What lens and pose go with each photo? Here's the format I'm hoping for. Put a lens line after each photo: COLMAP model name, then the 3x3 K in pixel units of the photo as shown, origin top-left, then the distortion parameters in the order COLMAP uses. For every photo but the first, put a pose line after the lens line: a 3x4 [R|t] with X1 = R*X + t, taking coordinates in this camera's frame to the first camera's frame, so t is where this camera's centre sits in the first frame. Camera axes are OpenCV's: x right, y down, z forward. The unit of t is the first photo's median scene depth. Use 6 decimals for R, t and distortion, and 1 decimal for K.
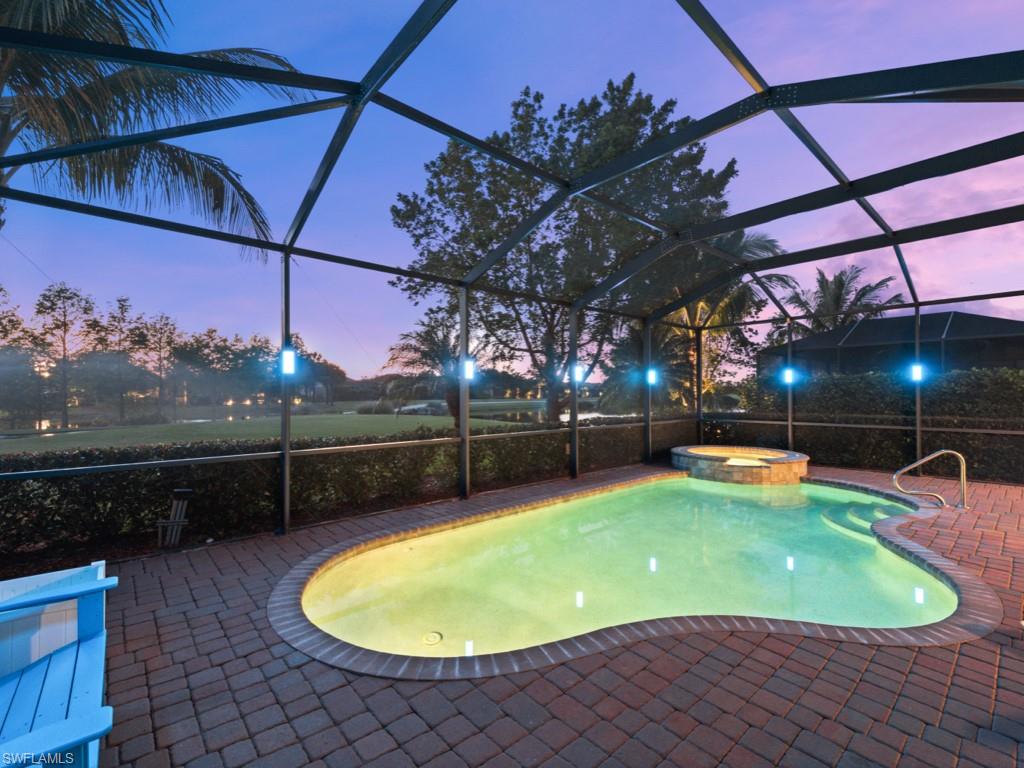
lens RADIAL K [[449.5, 0, 508.8], [0, 449.5, 385.8], [0, 0, 1]] dist [0.015299, -0.000559]
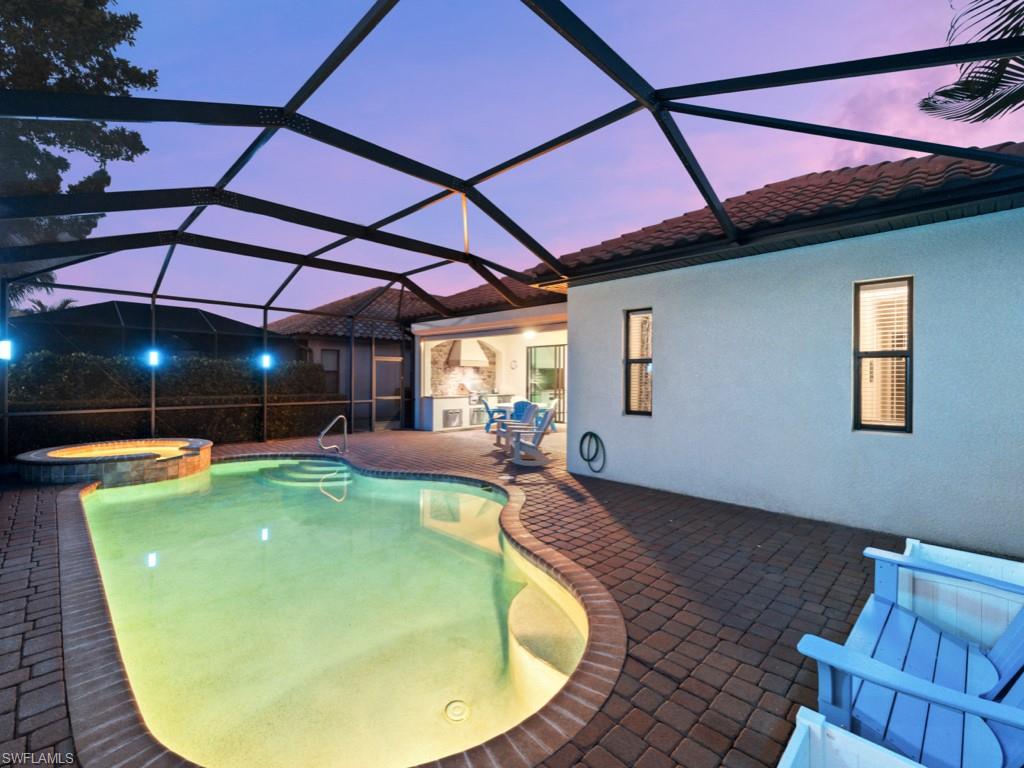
lens RADIAL K [[451.8, 0, 507.8], [0, 451.8, 350.8], [0, 0, 1]] dist [-0.002198, -0.000294]
pose [[-0.069509, 0.062602, 0.995615, -0.417081], [-0.021725, 0.997697, -0.064250, 0.009026], [-0.997345, -0.026095, -0.067989, 0.403220]]
